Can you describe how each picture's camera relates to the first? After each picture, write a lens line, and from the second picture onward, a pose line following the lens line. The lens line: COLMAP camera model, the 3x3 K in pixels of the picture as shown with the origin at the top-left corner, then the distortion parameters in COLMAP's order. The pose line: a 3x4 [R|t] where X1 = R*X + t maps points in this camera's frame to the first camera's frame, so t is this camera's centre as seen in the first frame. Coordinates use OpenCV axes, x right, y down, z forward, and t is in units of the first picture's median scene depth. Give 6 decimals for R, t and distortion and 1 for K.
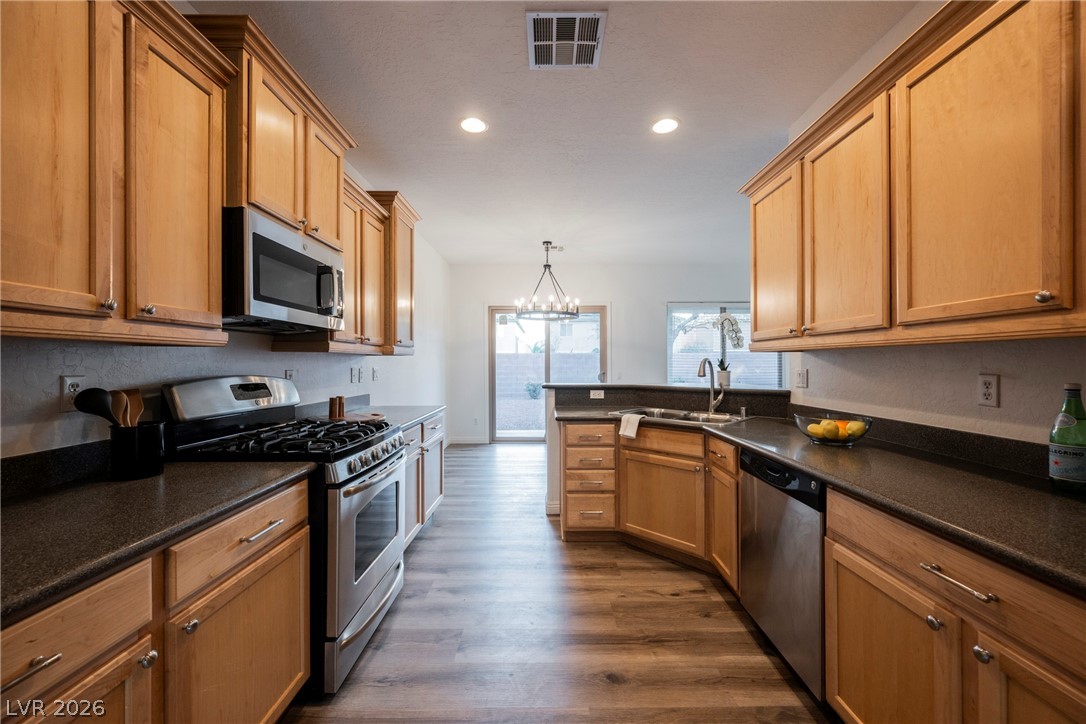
lens RADIAL K [[423.3, 0, 543.0], [0, 423.3, 362.0], [0, 0, 1]] dist [-0.000029, 0.000029]
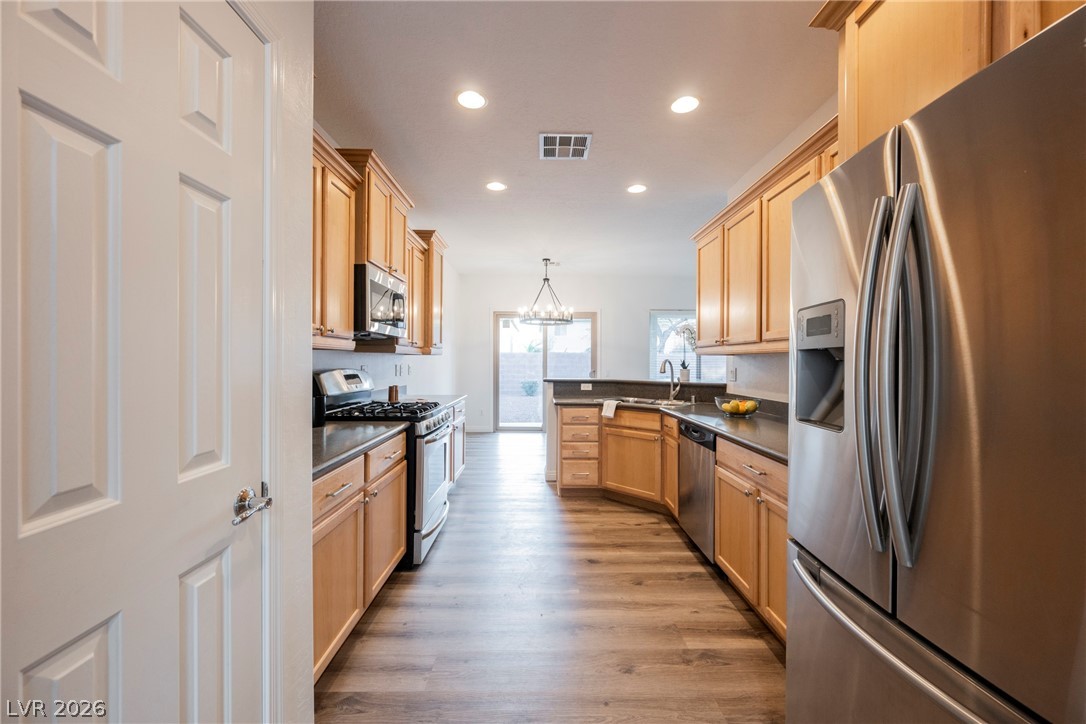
lens RADIAL K [[423.3, 0, 543.0], [0, 423.3, 362.0], [0, 0, 1]] dist [-0.000029, 0.000029]
pose [[0.999863, 0.008173, 0.014387, -0.030432], [-0.008210, 0.999963, 0.002541, -0.000729], [-0.014365, -0.002659, 0.999893, -0.383421]]
